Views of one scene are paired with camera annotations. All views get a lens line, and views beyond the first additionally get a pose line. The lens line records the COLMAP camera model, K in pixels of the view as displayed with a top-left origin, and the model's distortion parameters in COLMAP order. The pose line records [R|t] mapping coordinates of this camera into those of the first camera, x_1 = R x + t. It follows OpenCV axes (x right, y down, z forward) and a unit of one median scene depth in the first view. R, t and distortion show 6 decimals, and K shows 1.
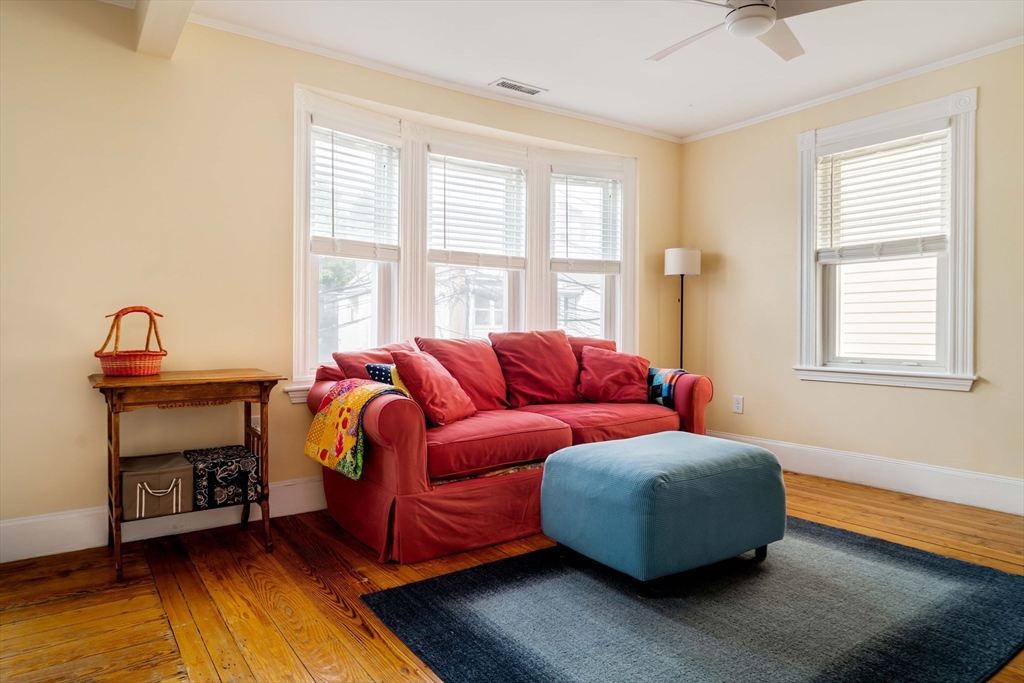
lens RADIAL K [[646.6, 0, 530.5], [0, 646.6, 352.8], [0, 0, 1]] dist [-0.006410, 0.004194]
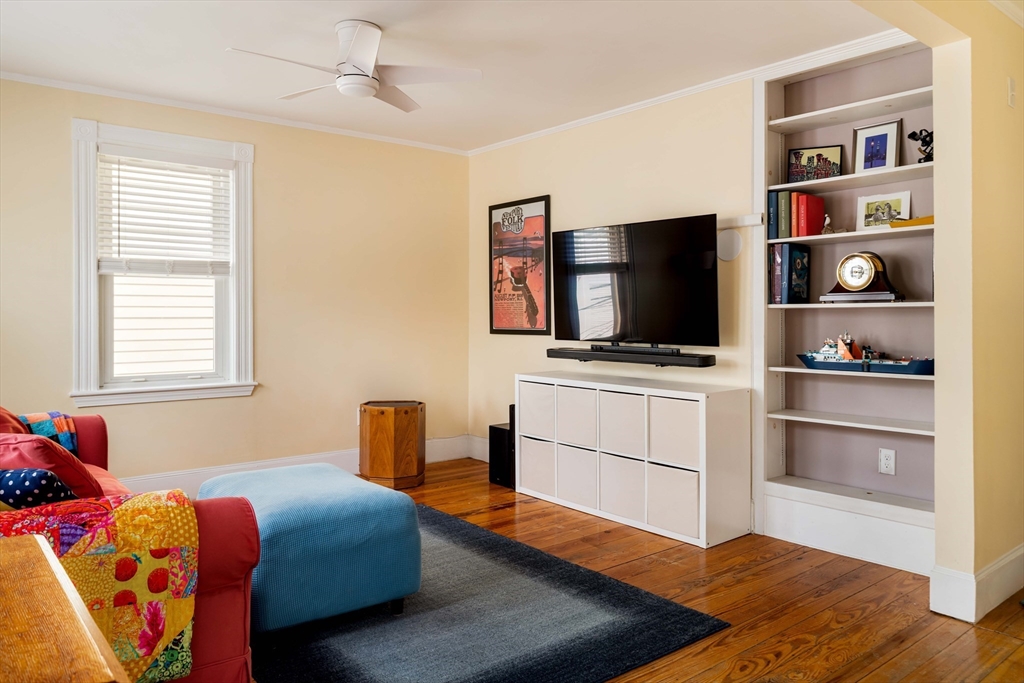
lens RADIAL K [[710.6, 0, 528.2], [0, 710.6, 343.3], [0, 0, 1]] dist [0.001141, -0.006051]
pose [[-0.072160, -0.037566, 0.996685, -0.800615], [0.034601, 0.998595, 0.040143, -0.086200], [-0.996793, 0.037383, -0.070759, 0.690943]]
